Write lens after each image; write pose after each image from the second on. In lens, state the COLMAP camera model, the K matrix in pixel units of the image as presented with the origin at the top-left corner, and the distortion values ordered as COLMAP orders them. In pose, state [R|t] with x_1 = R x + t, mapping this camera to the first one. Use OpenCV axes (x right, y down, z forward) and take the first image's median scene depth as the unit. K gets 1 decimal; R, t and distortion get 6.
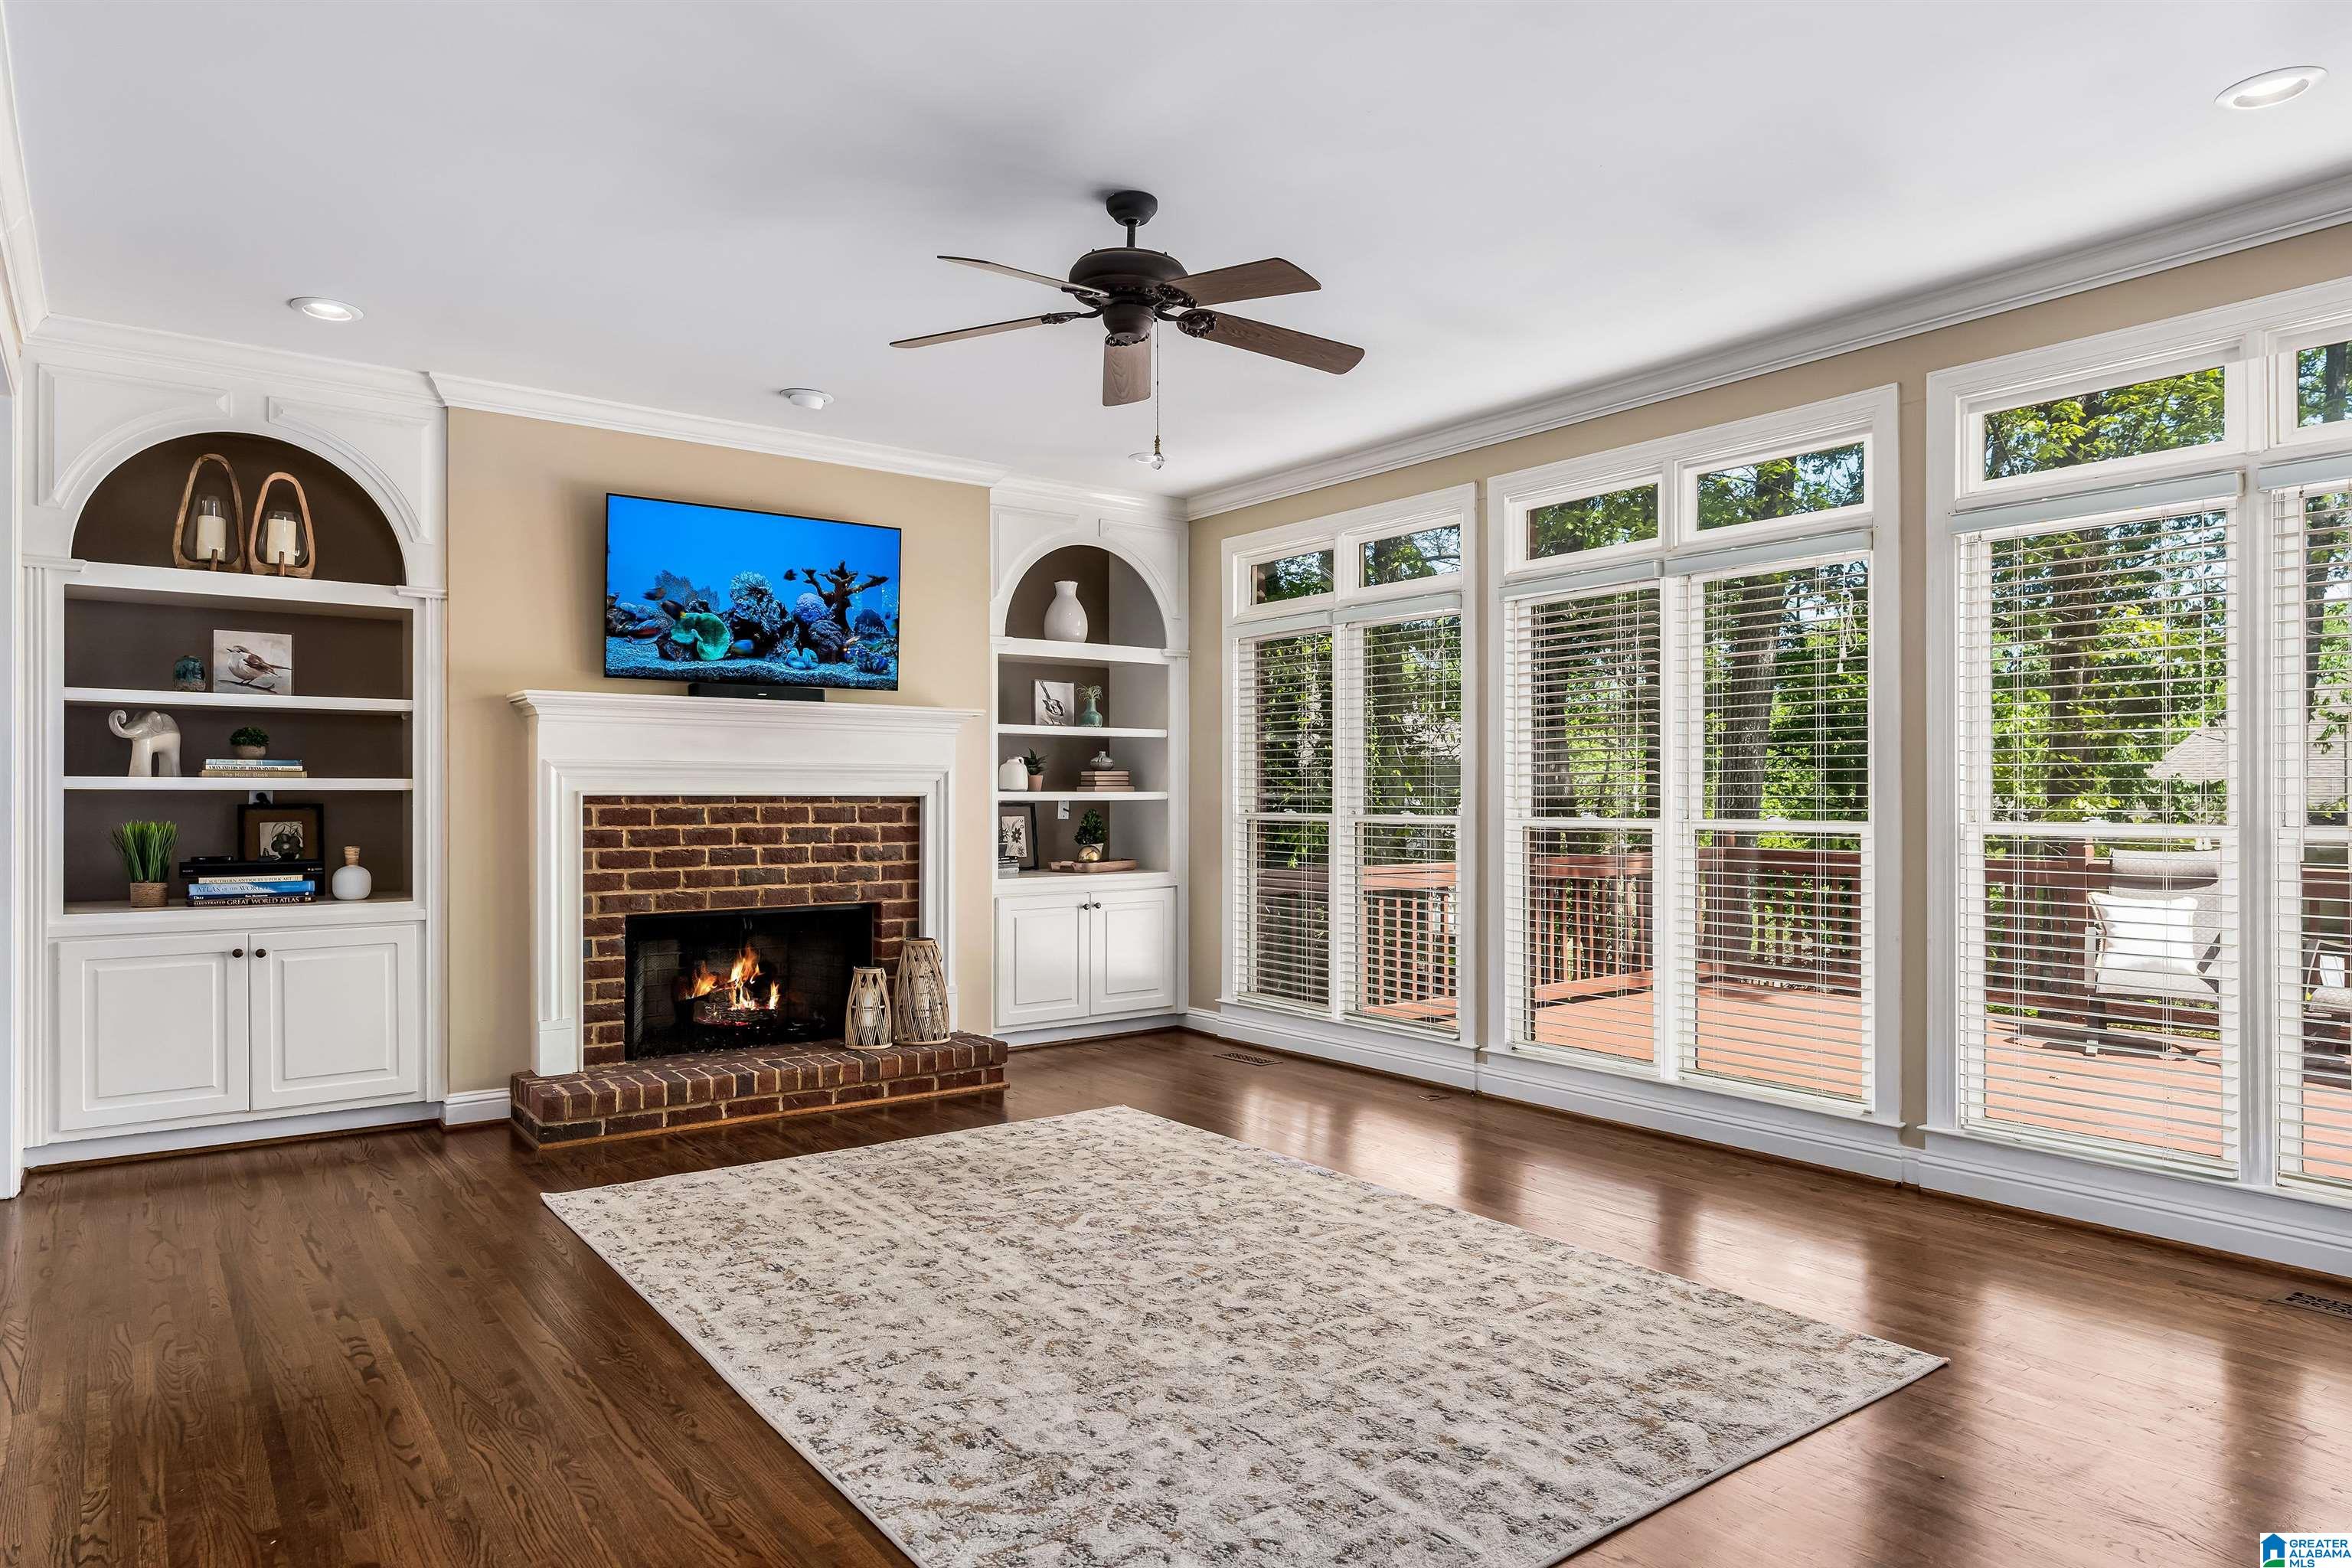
lens RADIAL K [[1410.8, 0, 1176.1], [0, 1410.8, 782.7], [0, 0, 1]] dist [-0.006622, -0.001127]
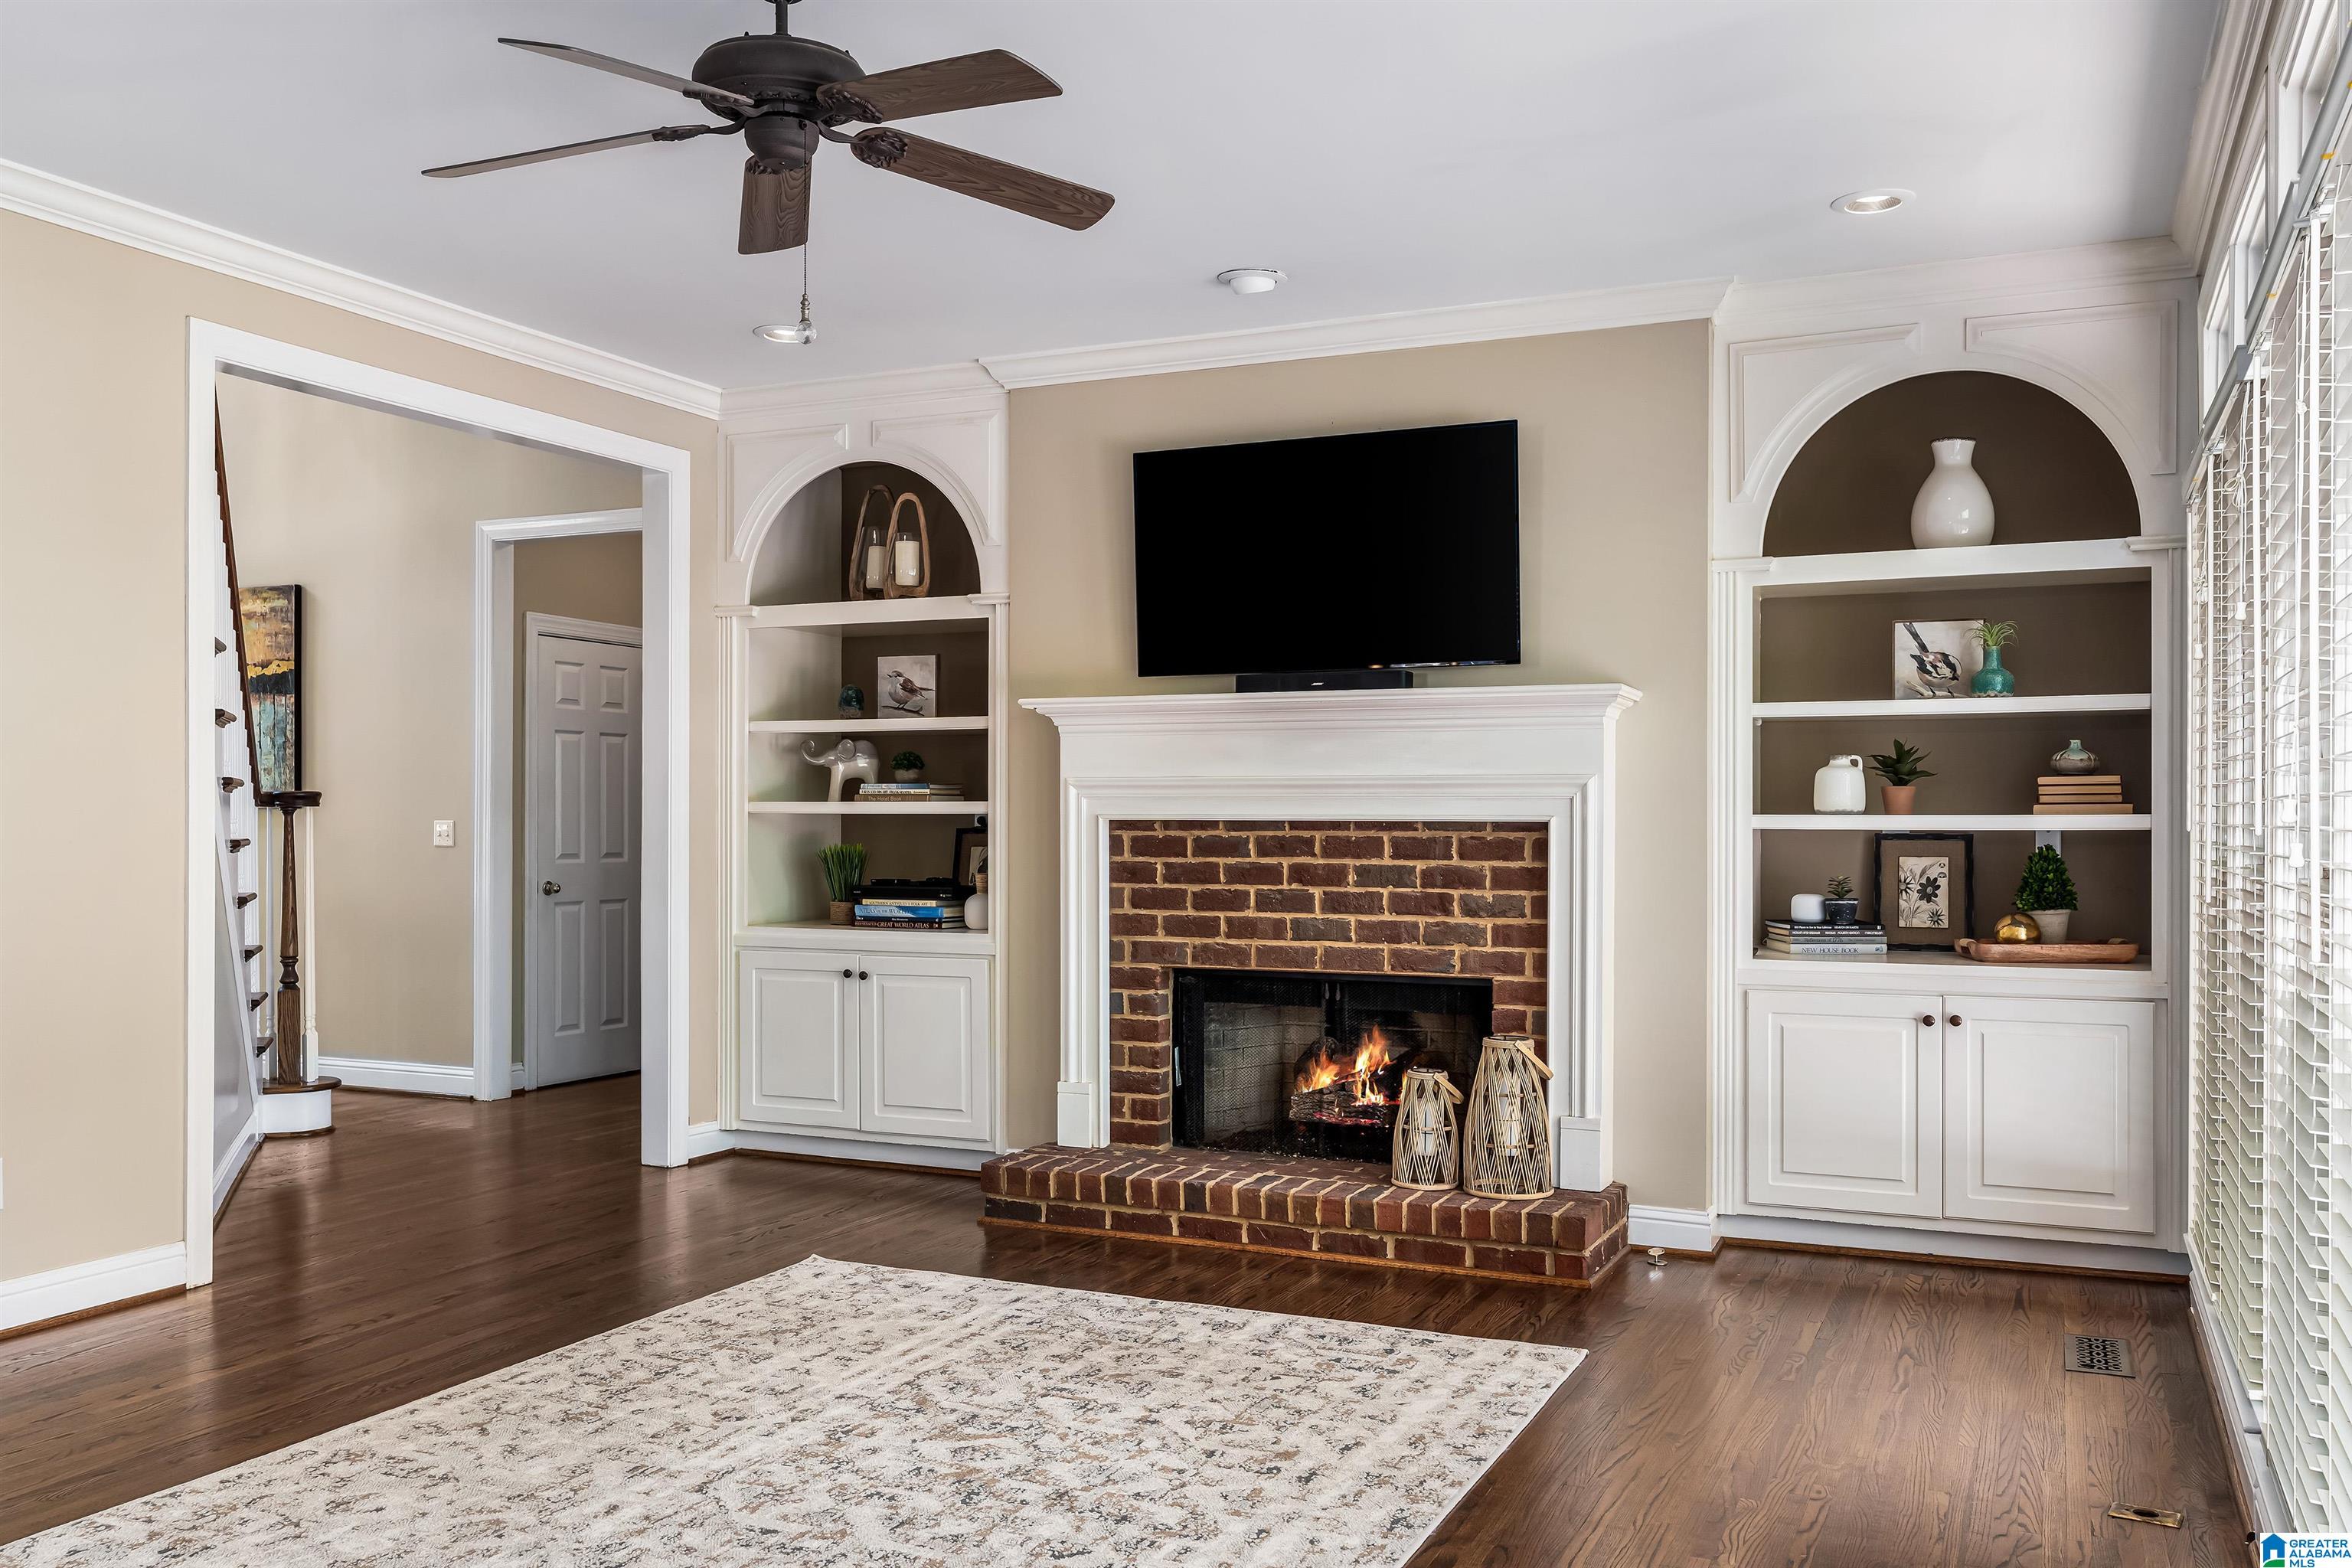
lens RADIAL K [[1929.1, 0, 1174.2], [0, 1929.1, 804.2], [0, 0, 1]] dist [-0.001231, -0.000564]
pose [[0.475559, -0.007100, -0.879655, 0.636761], [0.005532, 0.999972, -0.005080, 0.006306], [0.879666, -0.002450, 0.475585, 0.512315]]
